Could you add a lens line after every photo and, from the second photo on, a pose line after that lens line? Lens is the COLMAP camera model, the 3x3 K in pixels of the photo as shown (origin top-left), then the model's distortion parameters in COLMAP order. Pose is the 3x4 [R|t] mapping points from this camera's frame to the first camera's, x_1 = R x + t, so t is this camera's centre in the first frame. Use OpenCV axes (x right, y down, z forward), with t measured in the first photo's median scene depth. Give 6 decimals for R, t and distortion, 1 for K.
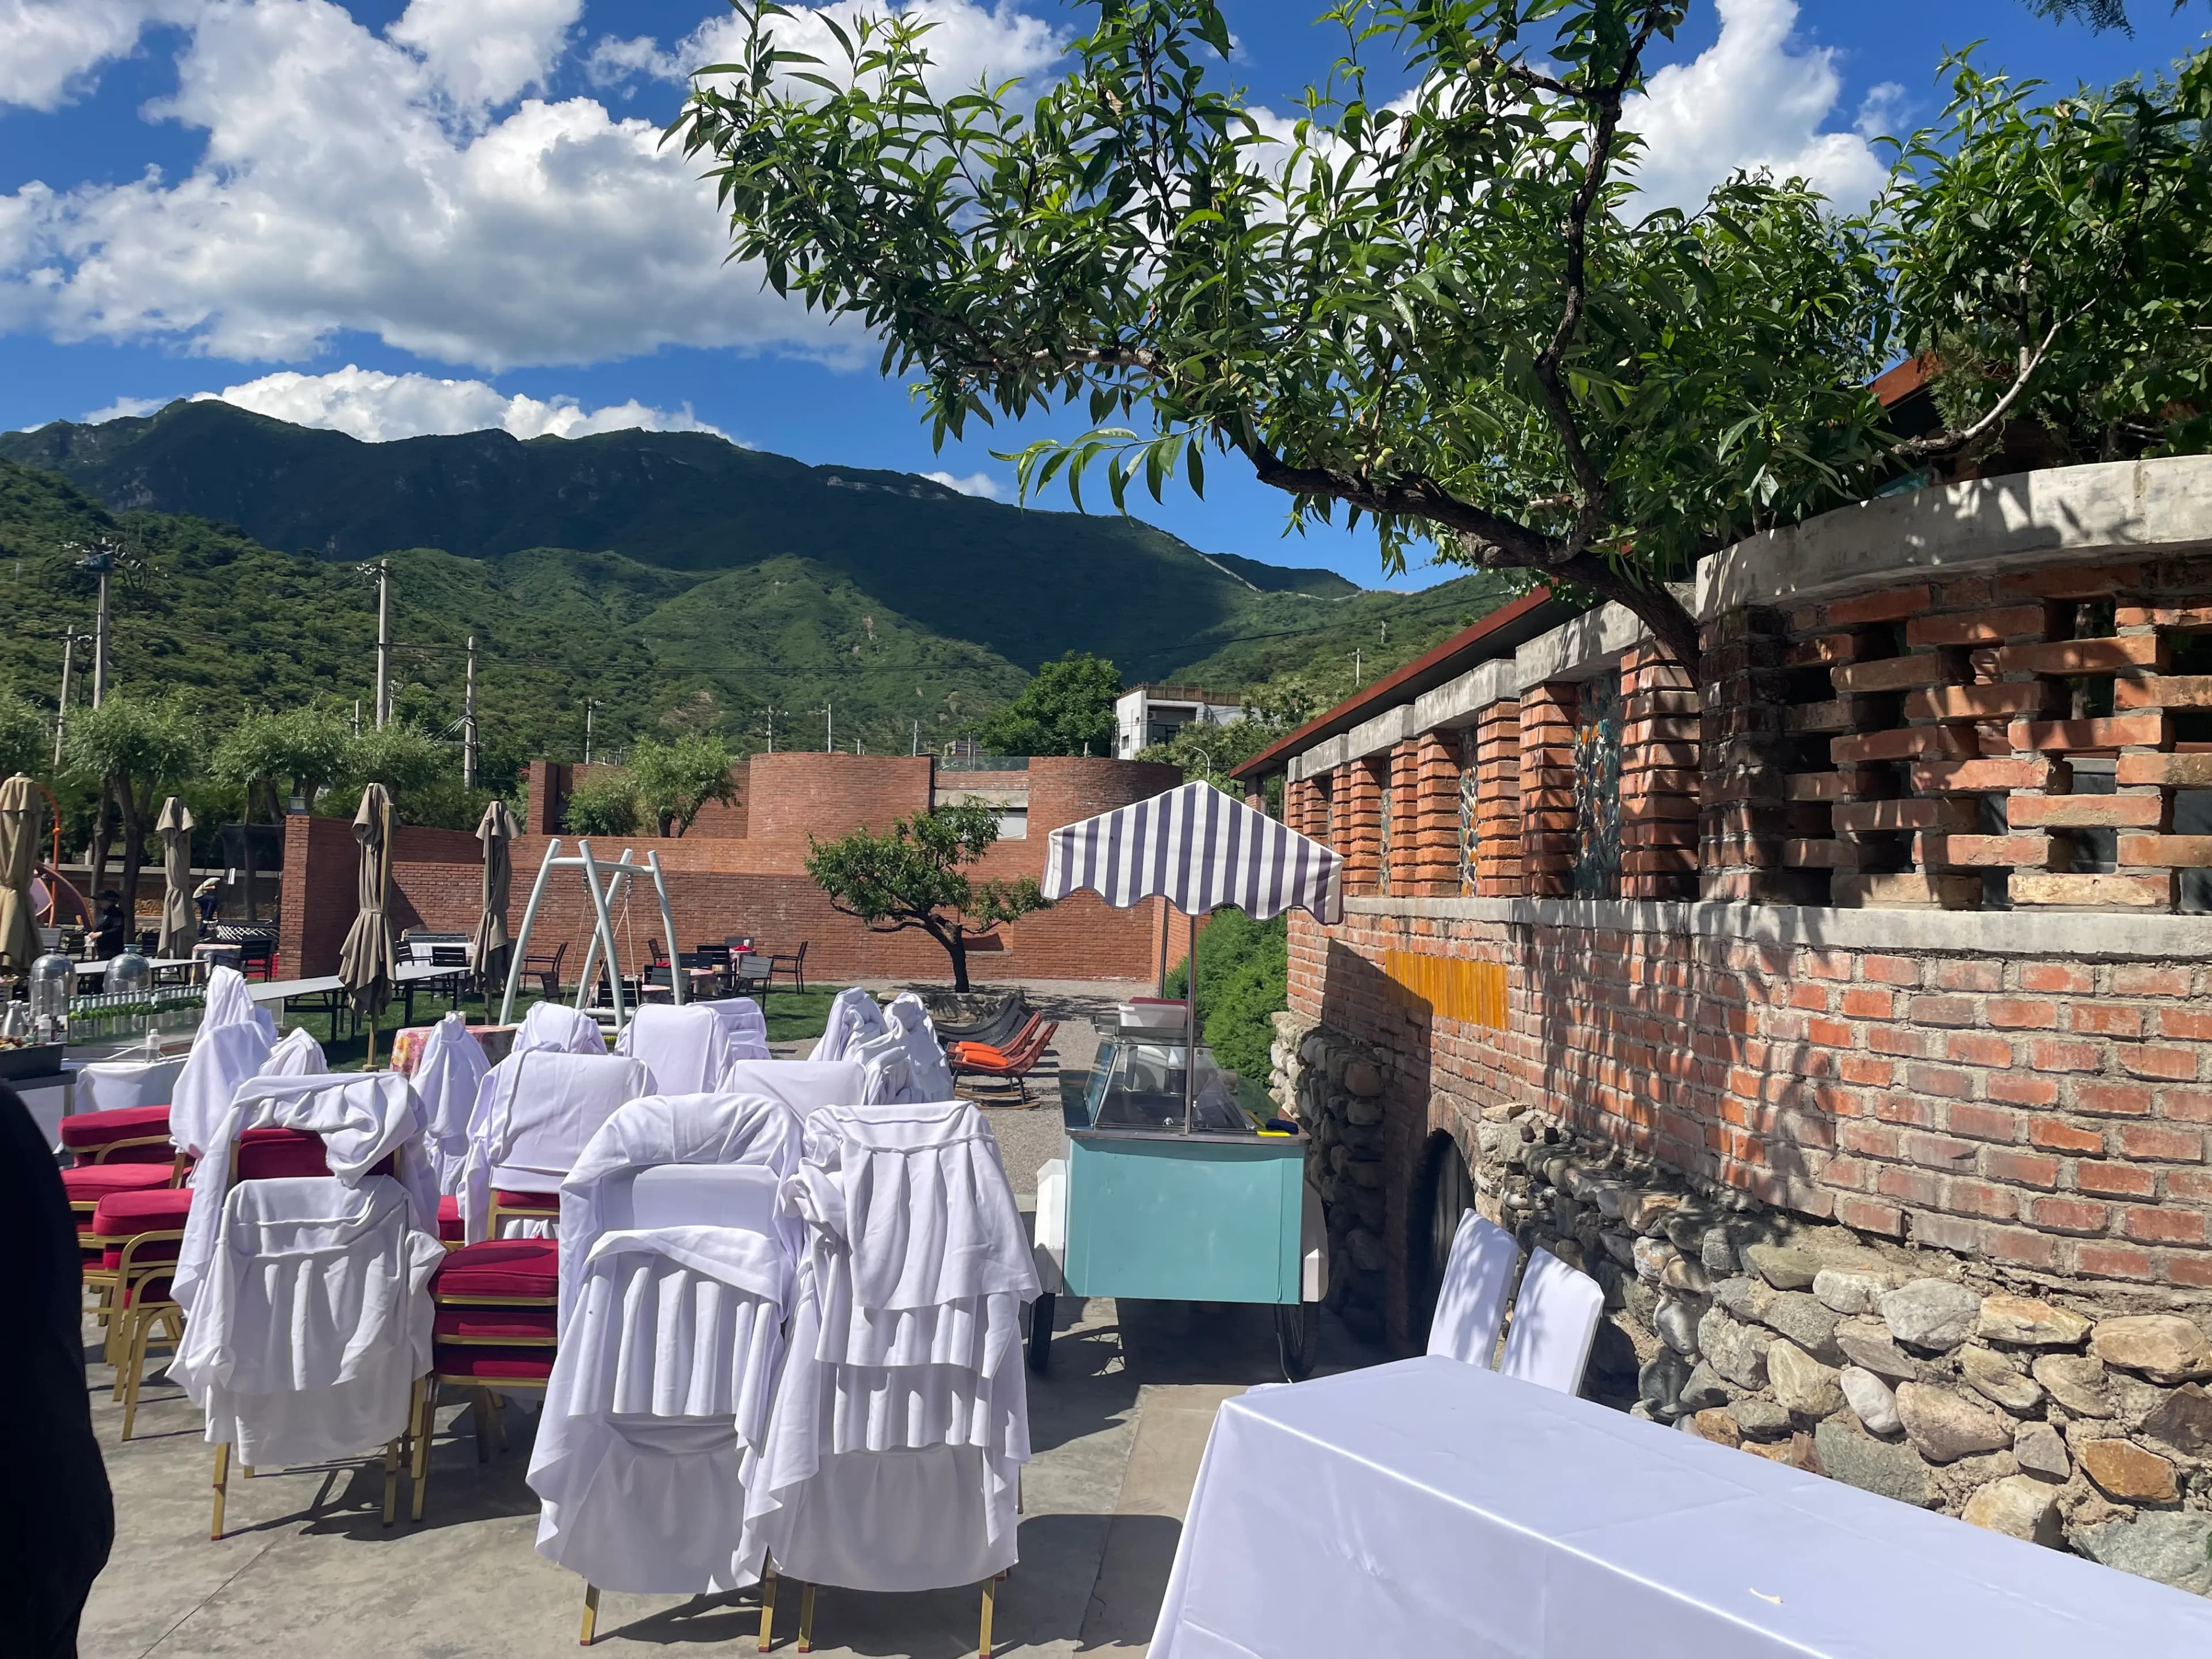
lens RADIAL K [[1685.3, 0, 1105.4], [0, 1685.3, 829.7], [0, 0, 1]] dist [-0.003729, -0.003337]
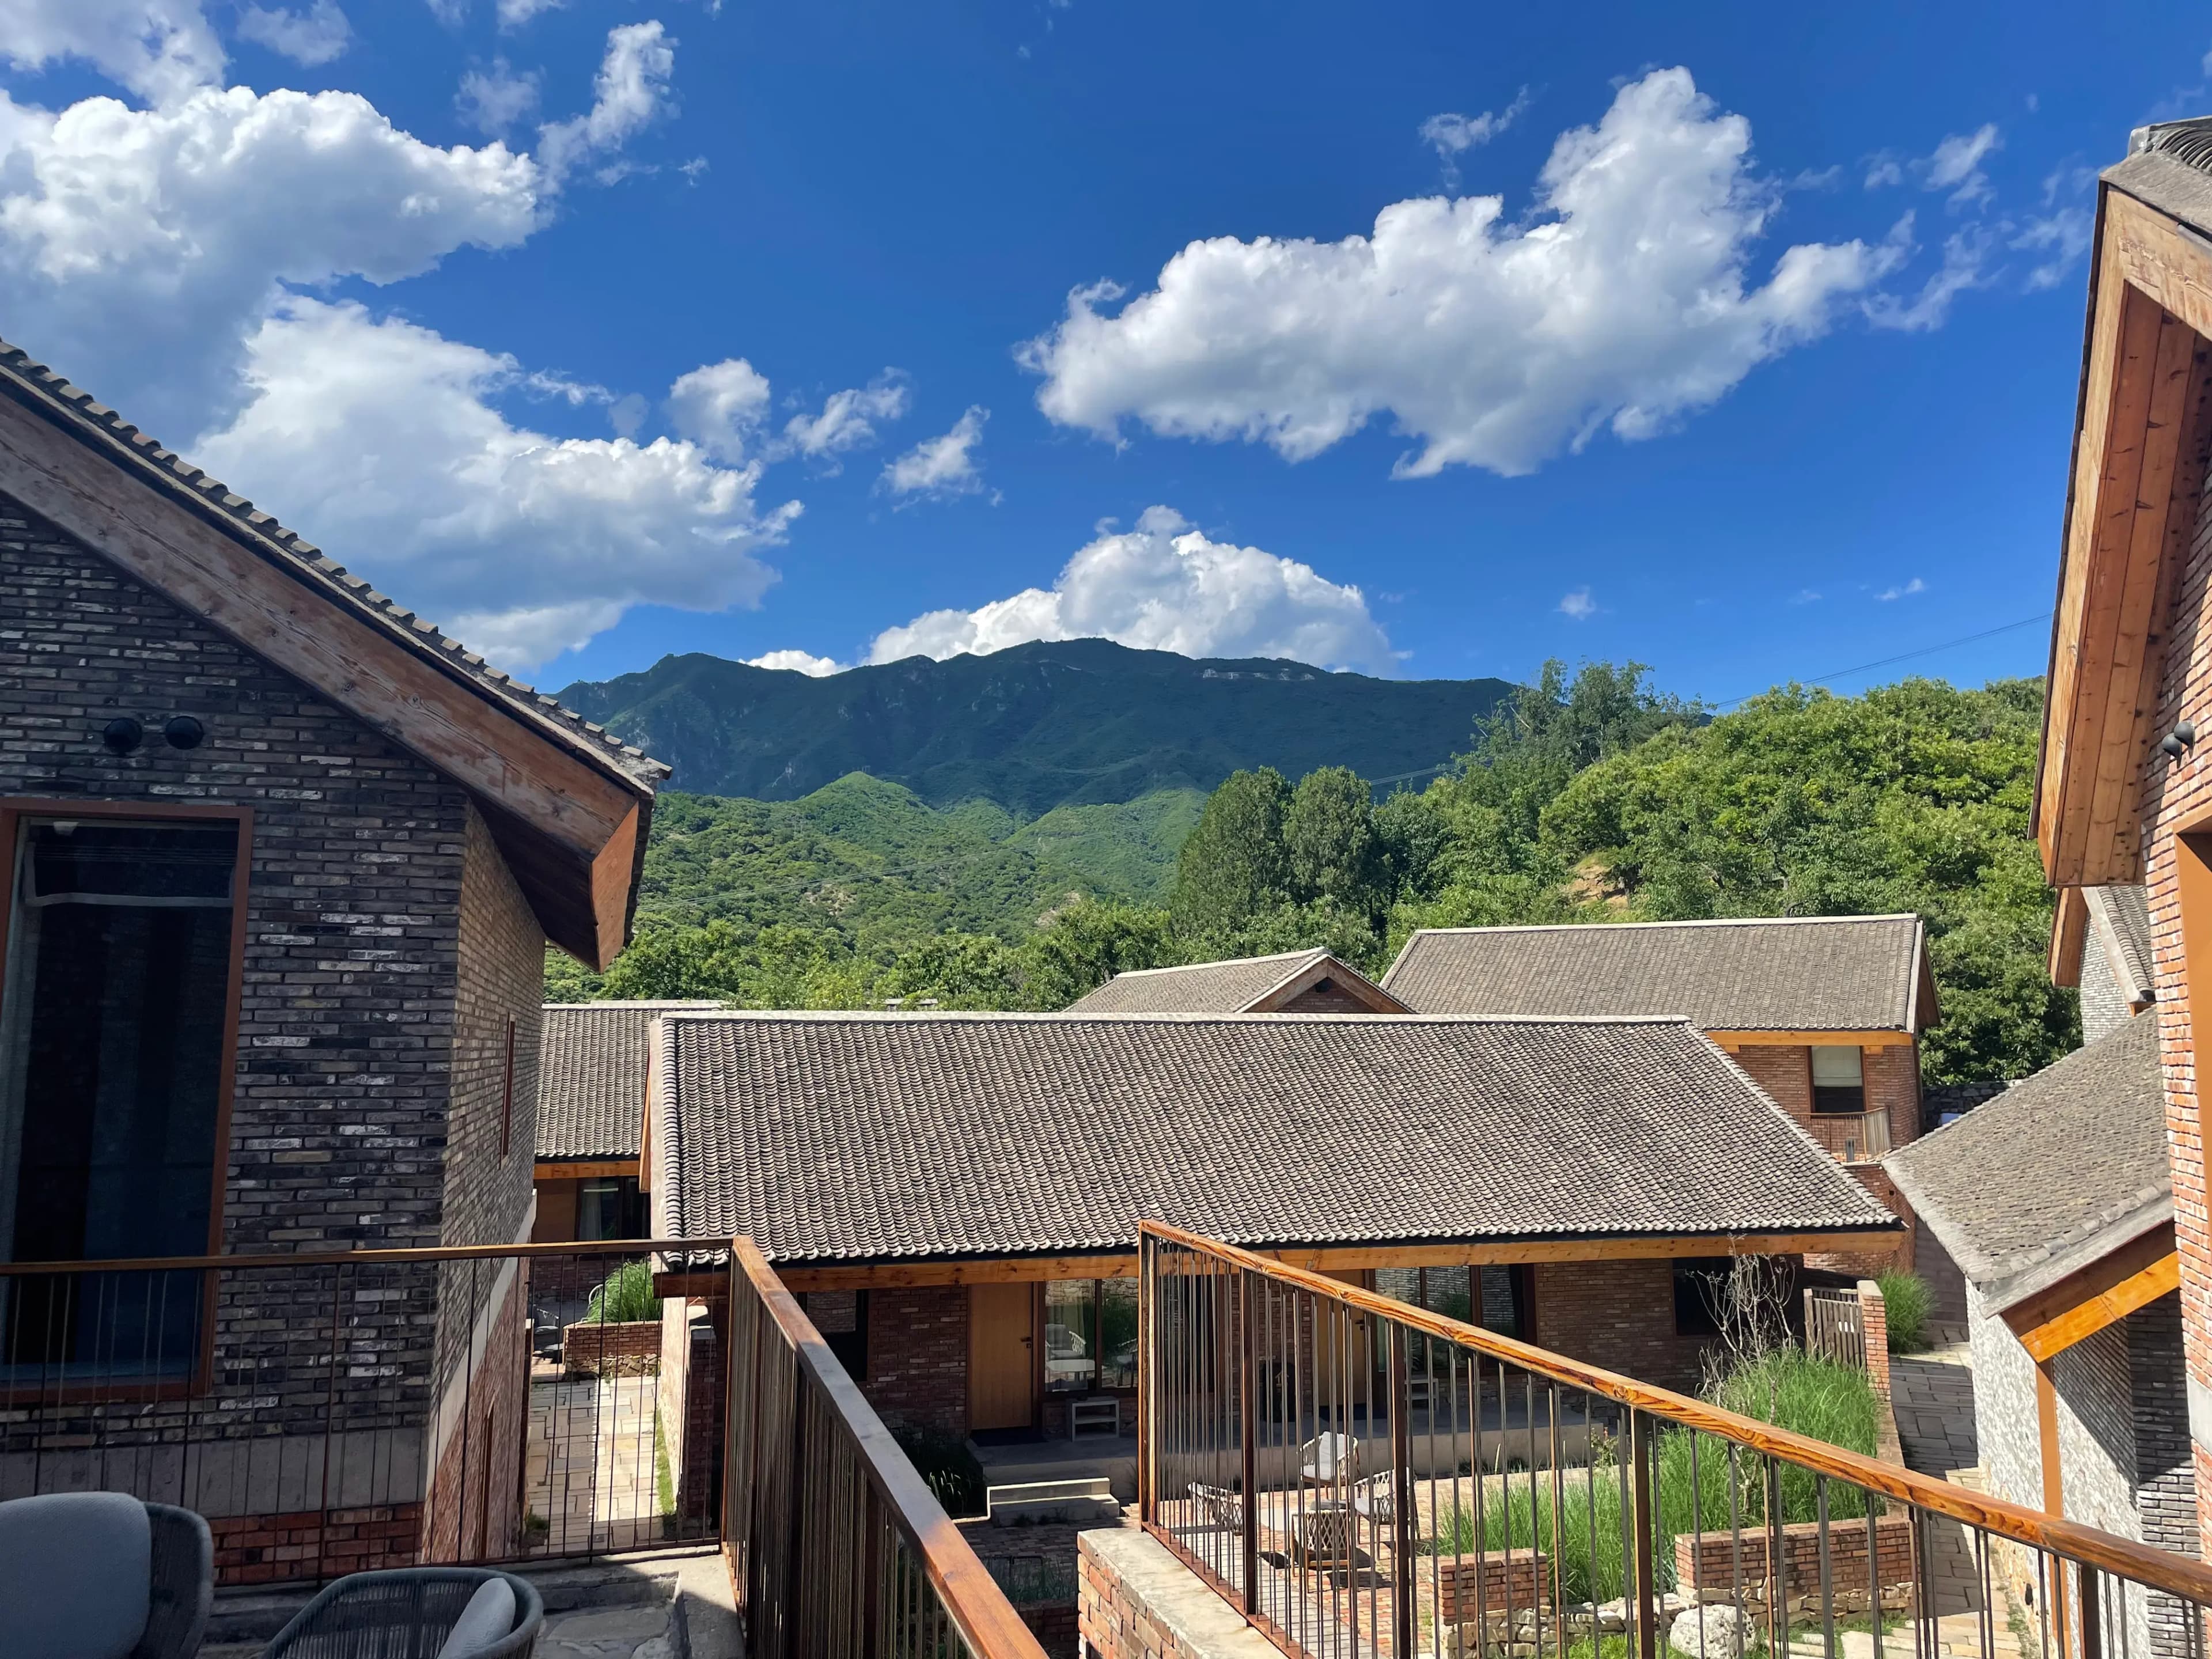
lens RADIAL K [[1685.3, 0, 1107.9], [0, 1685.3, 826.5], [0, 0, 1]] dist [-0.003729, -0.003337]
pose [[0.966356, -0.075301, -0.245940, 0.102014], [0.053163, 0.994013, -0.095451, -0.017594], [0.251655, 0.079165, 0.964574, -0.182396]]
